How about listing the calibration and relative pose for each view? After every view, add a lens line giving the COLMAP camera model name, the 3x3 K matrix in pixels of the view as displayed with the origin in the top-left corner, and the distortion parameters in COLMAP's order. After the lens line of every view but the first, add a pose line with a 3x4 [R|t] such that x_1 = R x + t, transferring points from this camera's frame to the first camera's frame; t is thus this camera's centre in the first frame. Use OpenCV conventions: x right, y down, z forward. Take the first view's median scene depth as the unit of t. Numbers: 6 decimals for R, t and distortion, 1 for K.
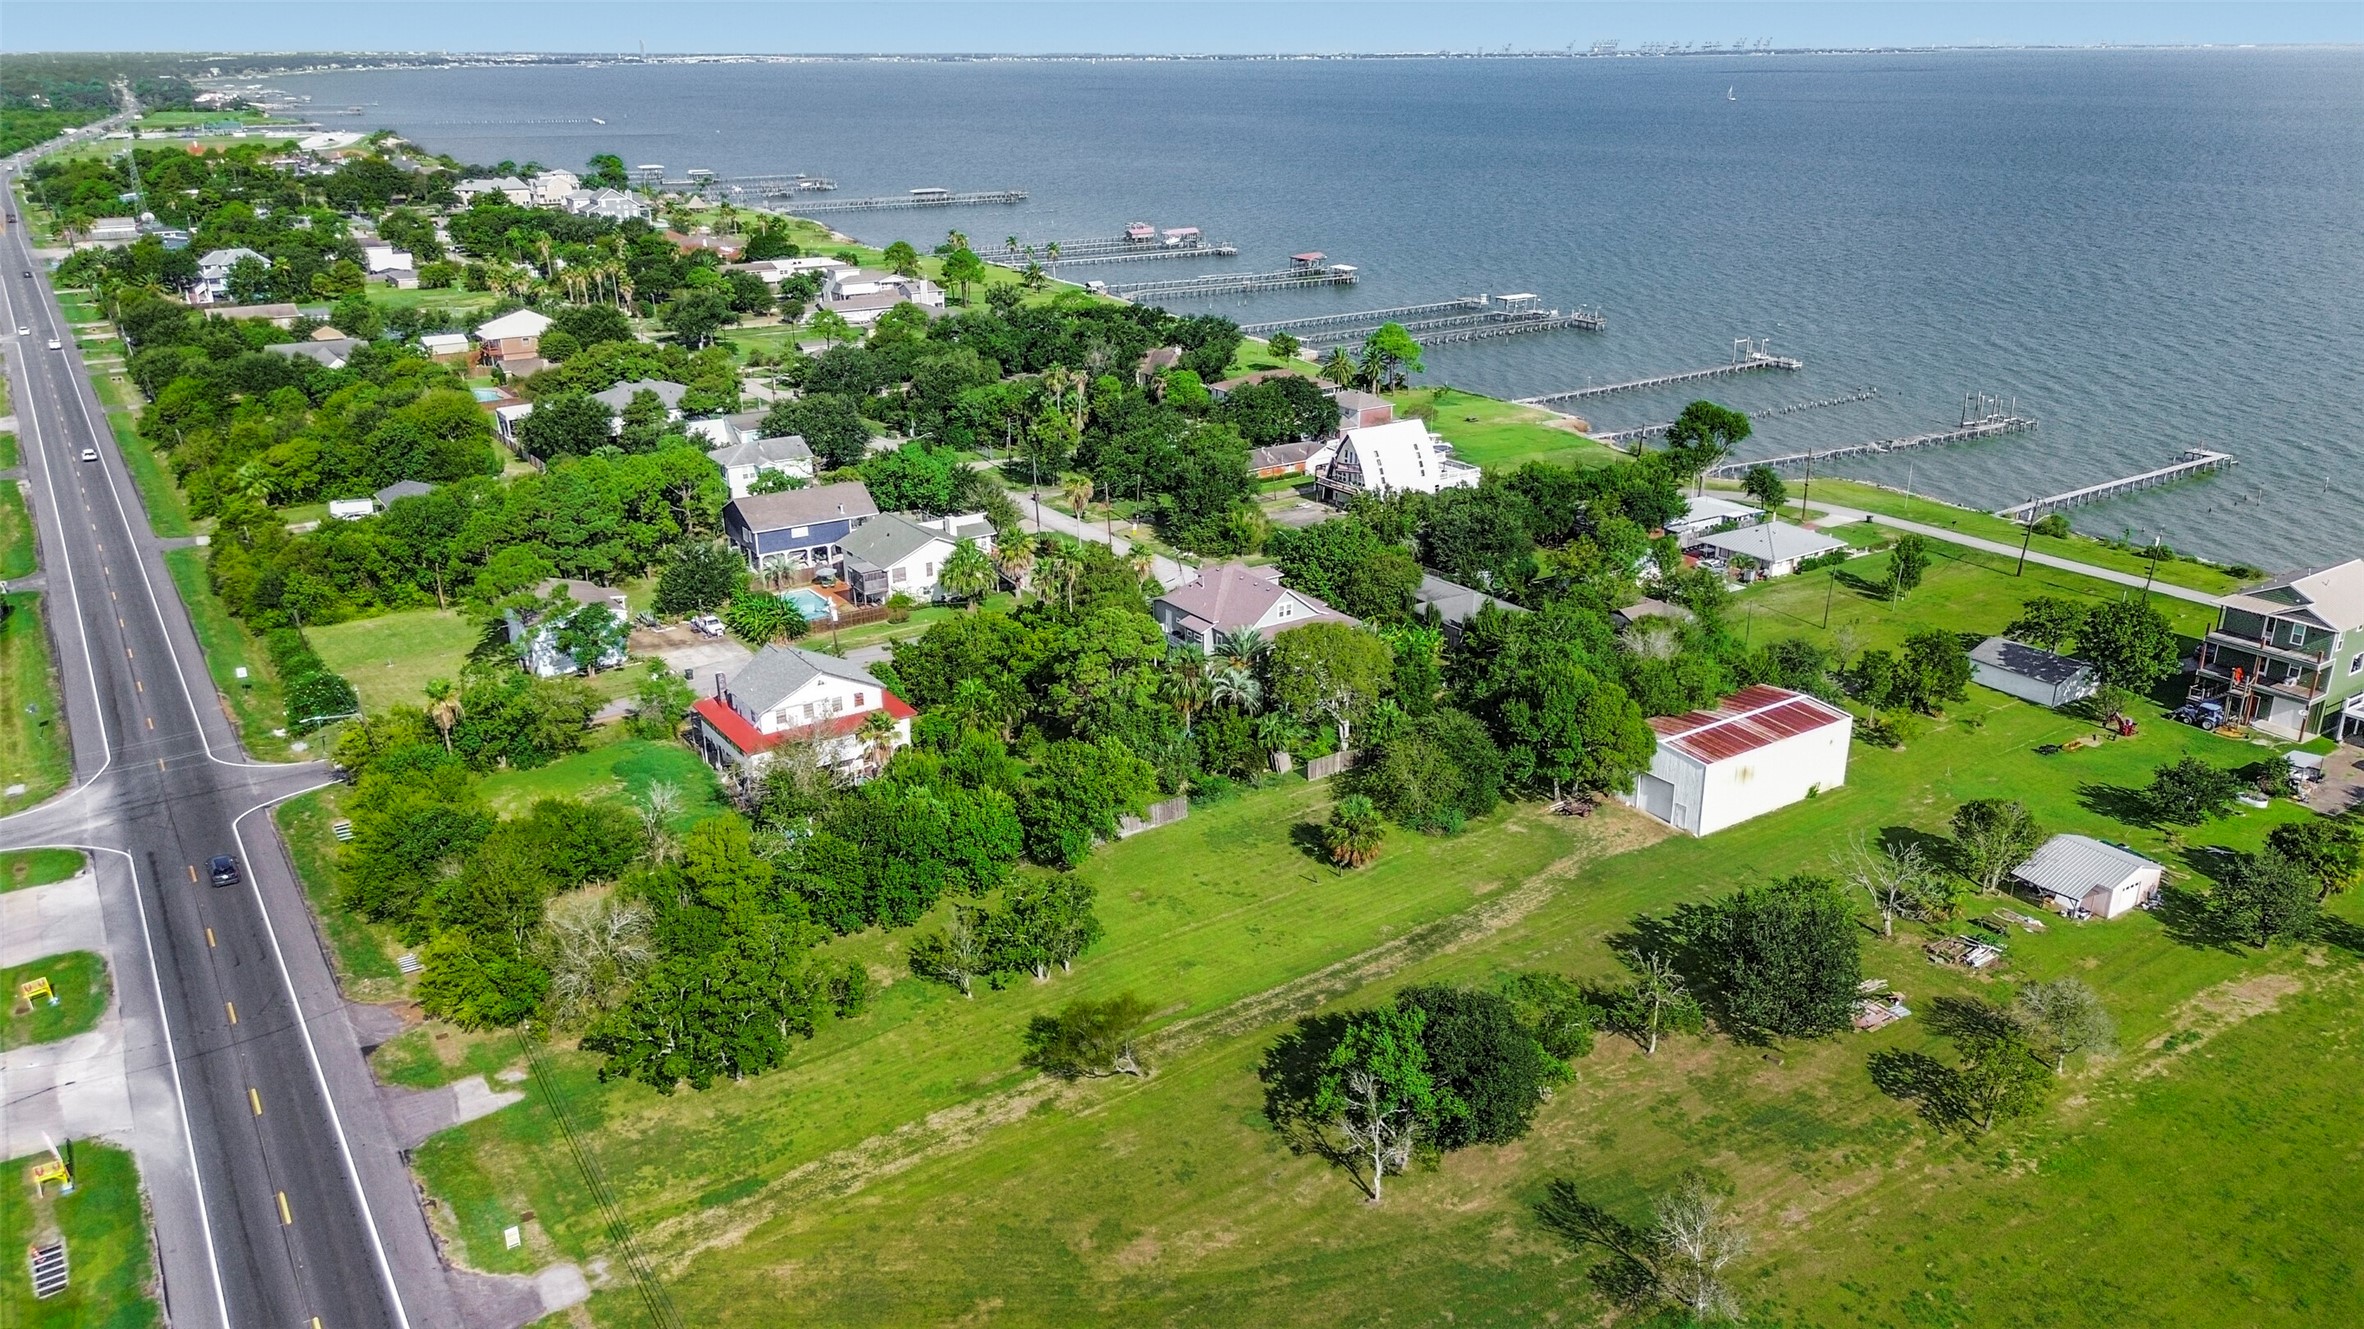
lens RADIAL K [[1670.3, 0, 1182.0], [0, 1670.3, 664.5], [0, 0, 1]] dist [0.081263, -0.098716]
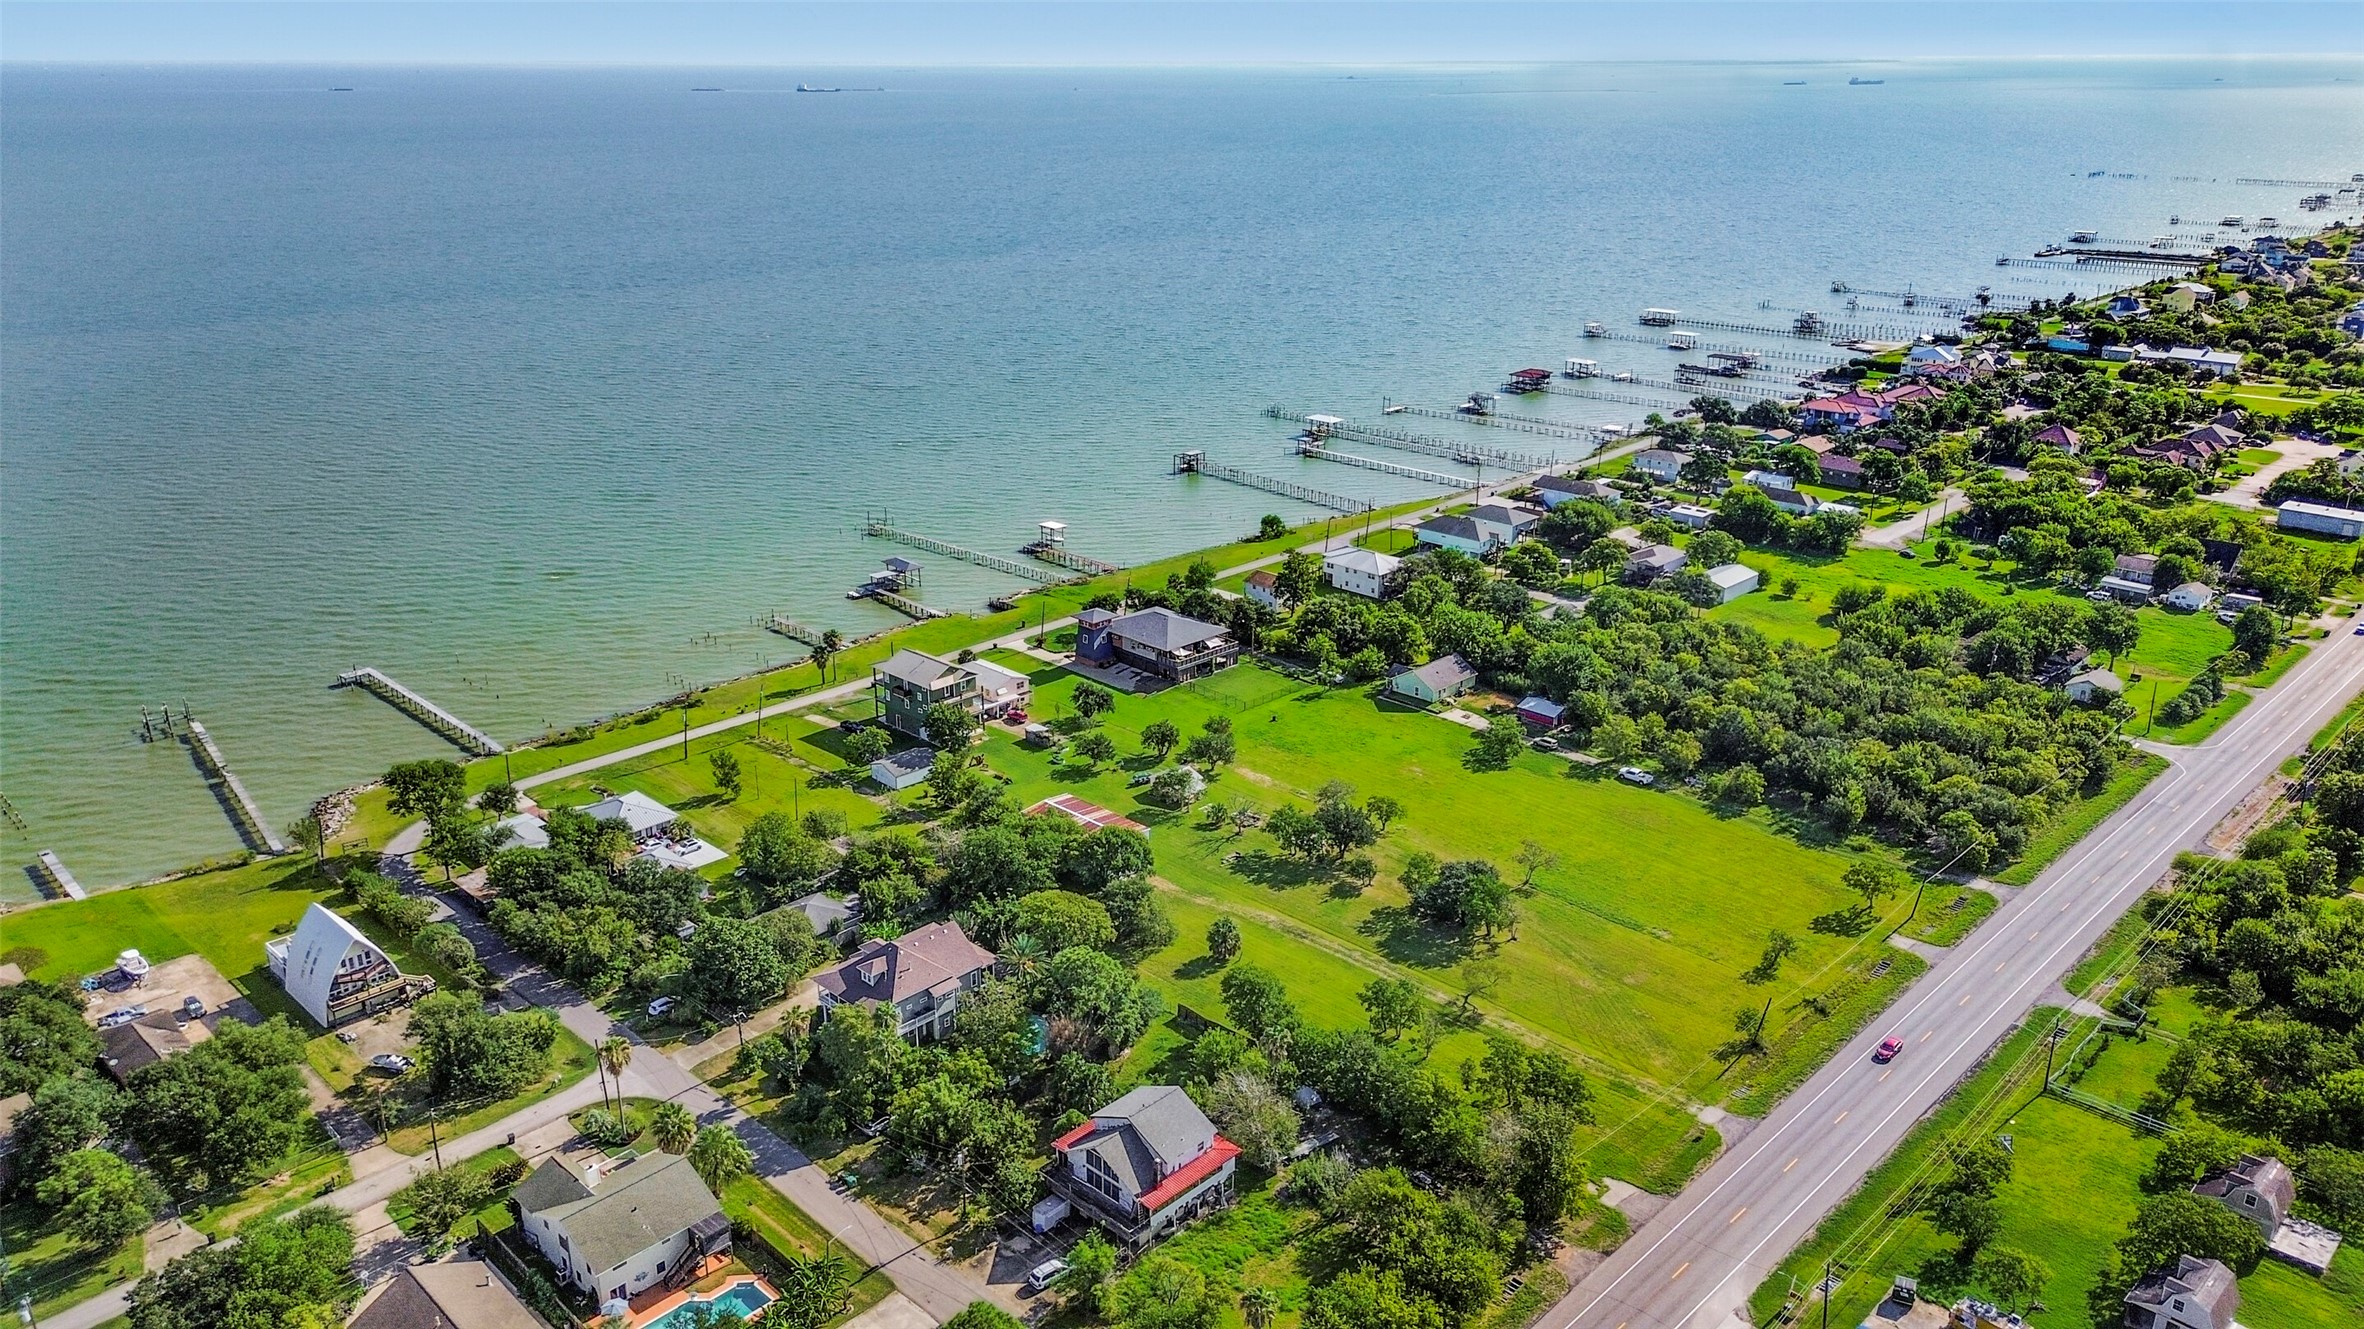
lens RADIAL K [[1670.3, 0, 1182.0], [0, 1670.3, 664.5], [0, 0, 1]] dist [0.081263, -0.098716]
pose [[-0.194571, -0.333508, 0.922450, -1.253394], [0.342078, 0.858311, 0.382473, -0.738453], [-0.919307, 0.389968, -0.052917, 0.921334]]
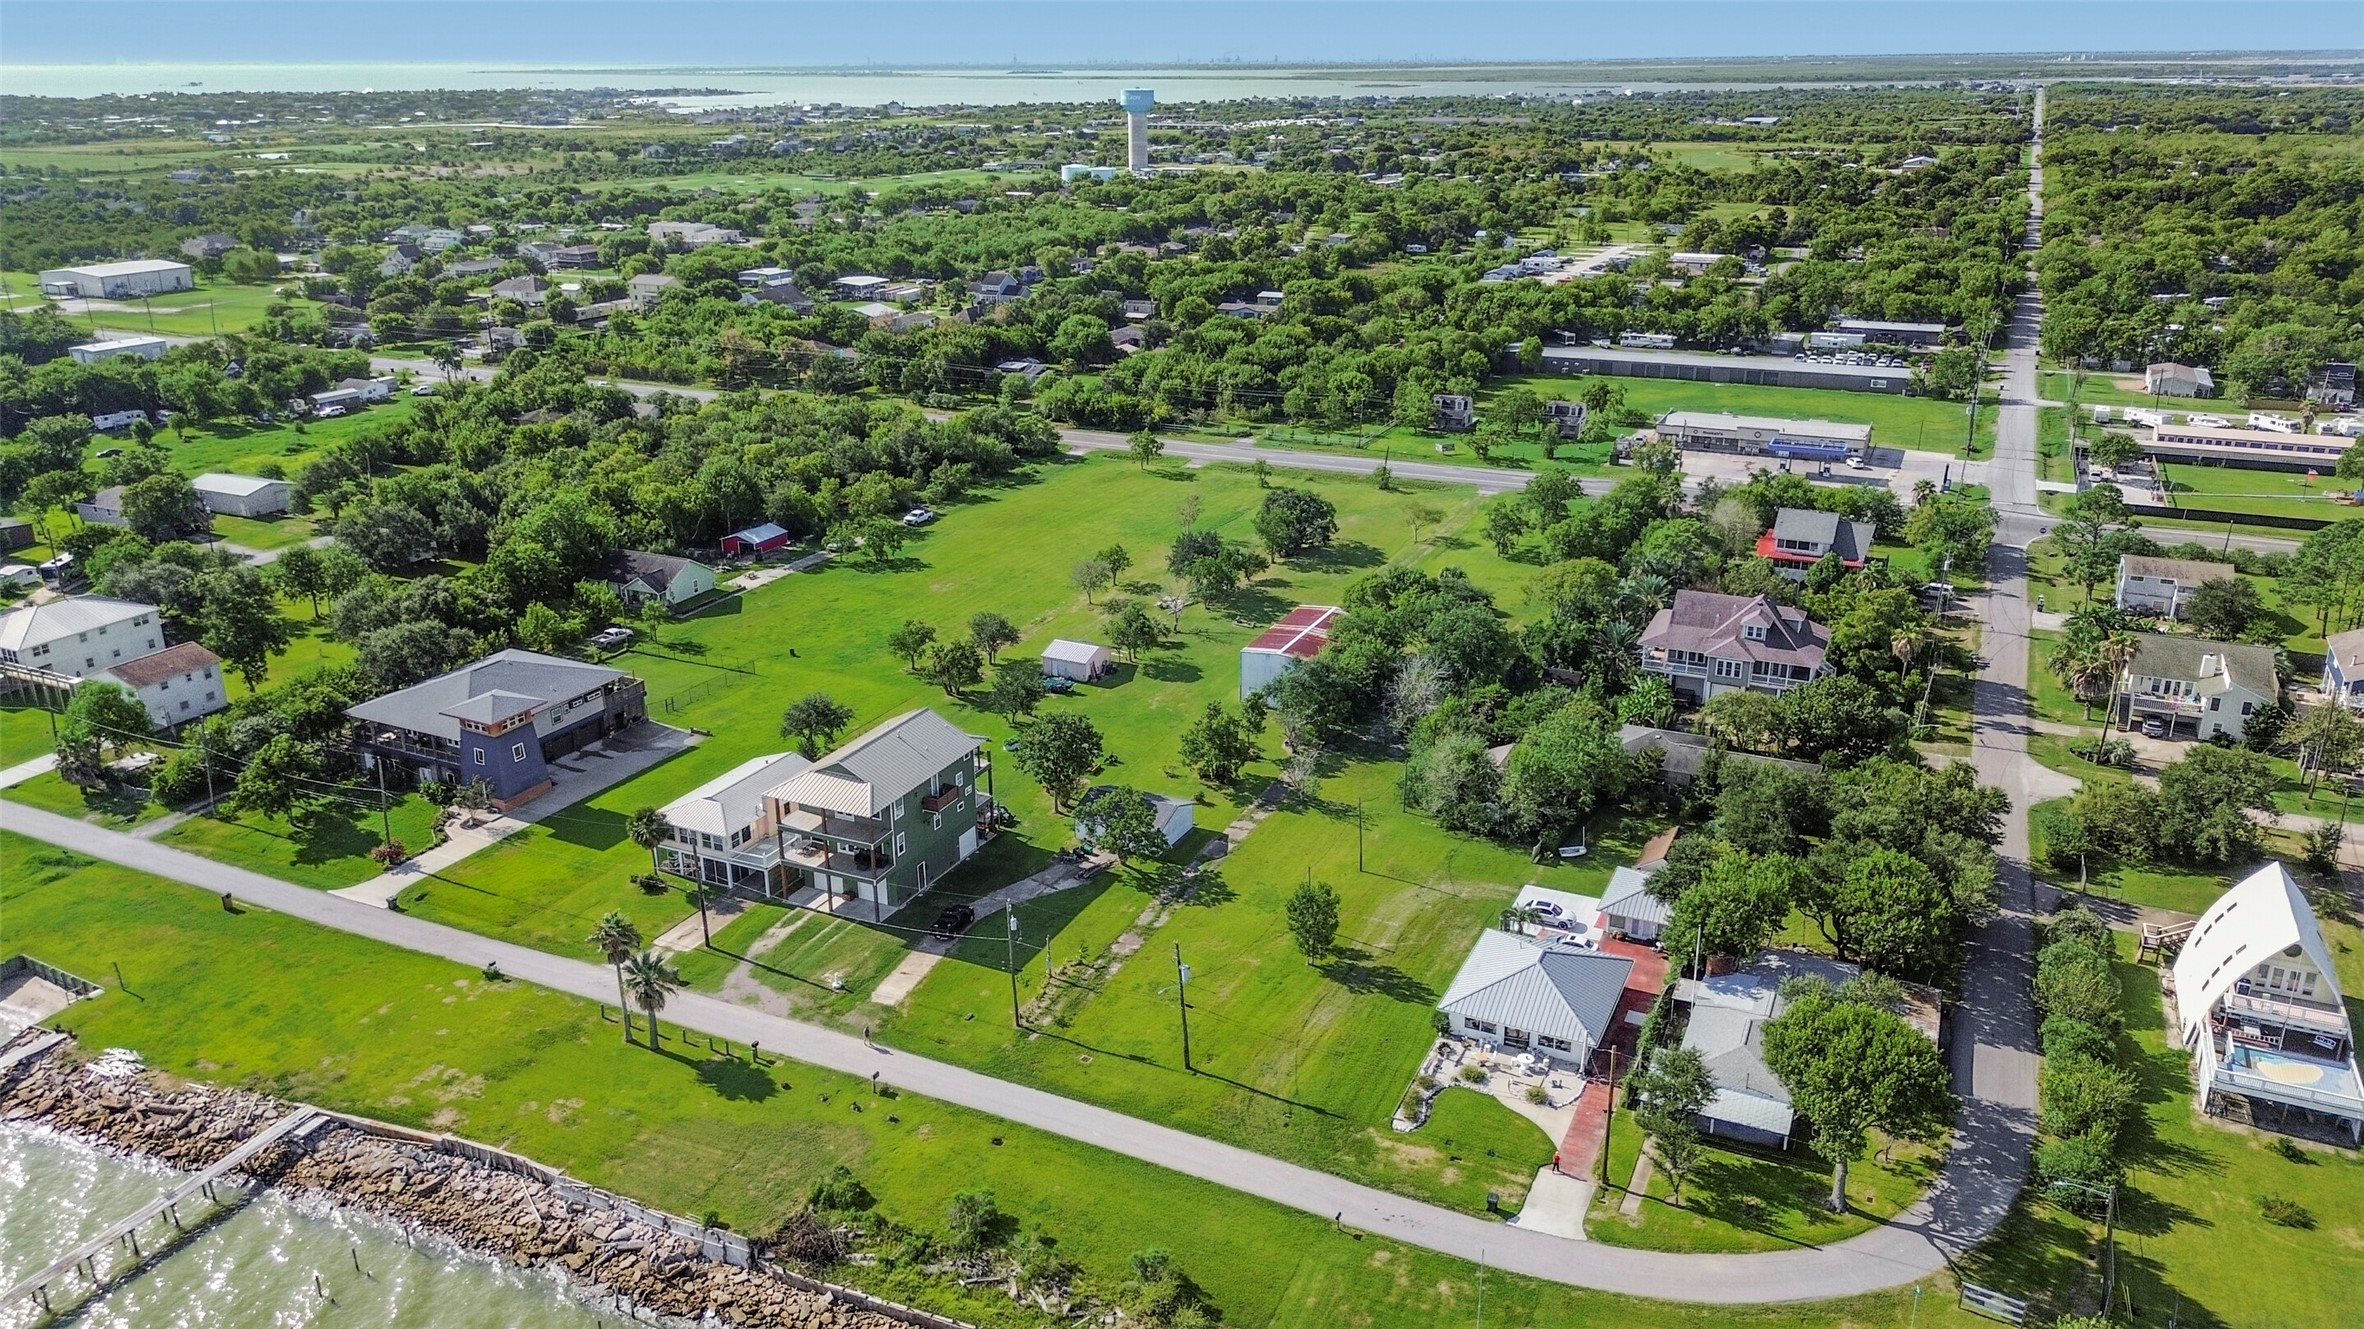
lens RADIAL K [[1670.3, 0, 1182.0], [0, 1670.3, 664.5], [0, 0, 1]] dist [0.081263, -0.098716]
pose [[-0.864427, 0.178170, -0.470129, 1.055967], [-0.164592, 0.783281, 0.599484, -0.742349], [0.475054, 0.595589, -0.647763, 1.833706]]
